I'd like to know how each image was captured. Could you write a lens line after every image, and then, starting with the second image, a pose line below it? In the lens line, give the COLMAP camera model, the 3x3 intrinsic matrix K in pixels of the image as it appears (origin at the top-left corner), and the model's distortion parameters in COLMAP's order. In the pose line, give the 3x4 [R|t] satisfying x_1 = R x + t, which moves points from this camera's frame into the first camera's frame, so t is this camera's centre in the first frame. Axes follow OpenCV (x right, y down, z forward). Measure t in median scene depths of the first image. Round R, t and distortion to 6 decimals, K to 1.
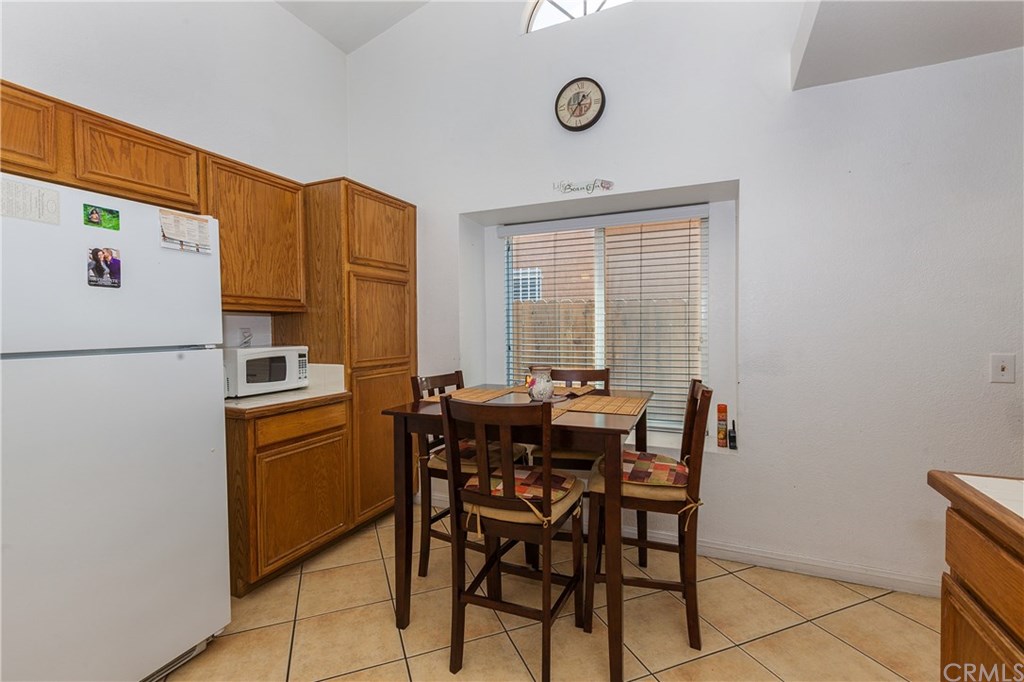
lens RADIAL K [[455.2, 0, 515.5], [0, 455.2, 339.3], [0, 0, 1]] dist [0.005426, 0.000063]
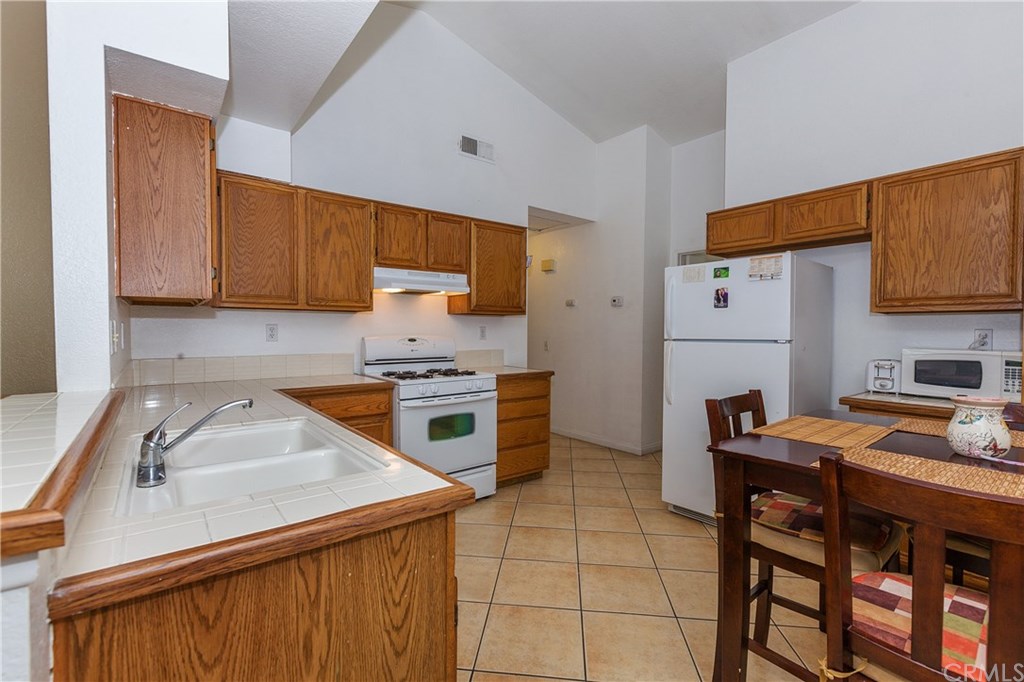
lens RADIAL K [[455.2, 0, 512.4], [0, 455.2, 335.2], [0, 0, 1]] dist [0.005426, 0.000063]
pose [[-0.476498, 0.020219, -0.878943, 0.752436], [-0.020118, 0.999223, 0.033892, -0.026822], [0.878945, 0.033832, -0.475721, 0.688330]]
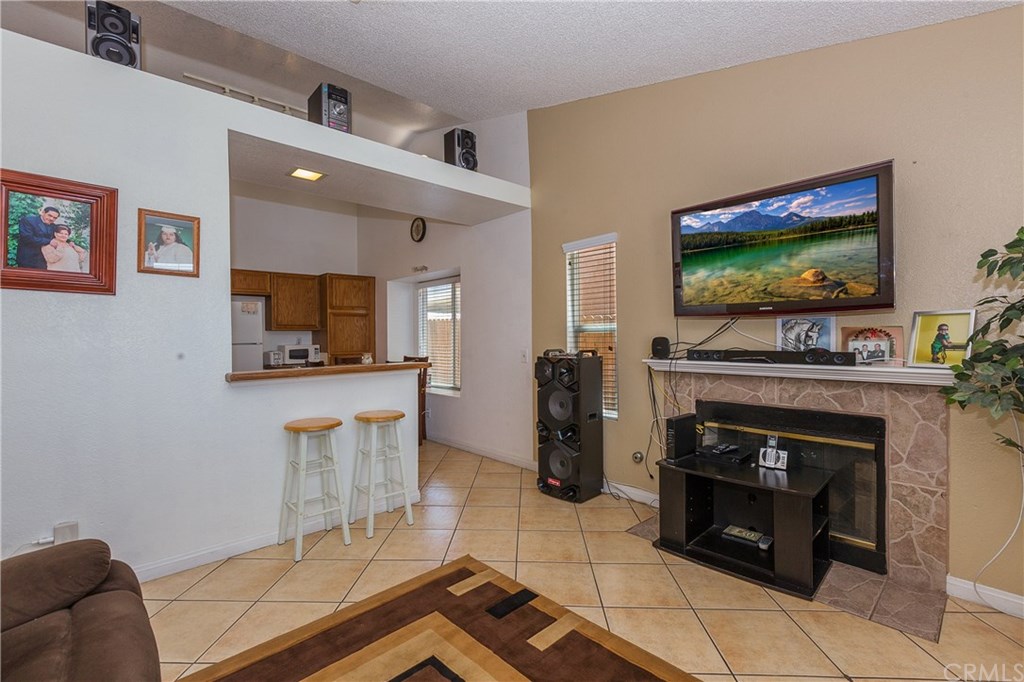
lens RADIAL K [[455.2, 0, 507.7], [0, 455.2, 335.0], [0, 0, 1]] dist [0.005426, 0.000063]
pose [[0.916577, -0.005232, -0.399824, 1.562377], [-0.008850, 0.999404, -0.033365, 0.037316], [0.399760, 0.034120, 0.915985, -0.850192]]
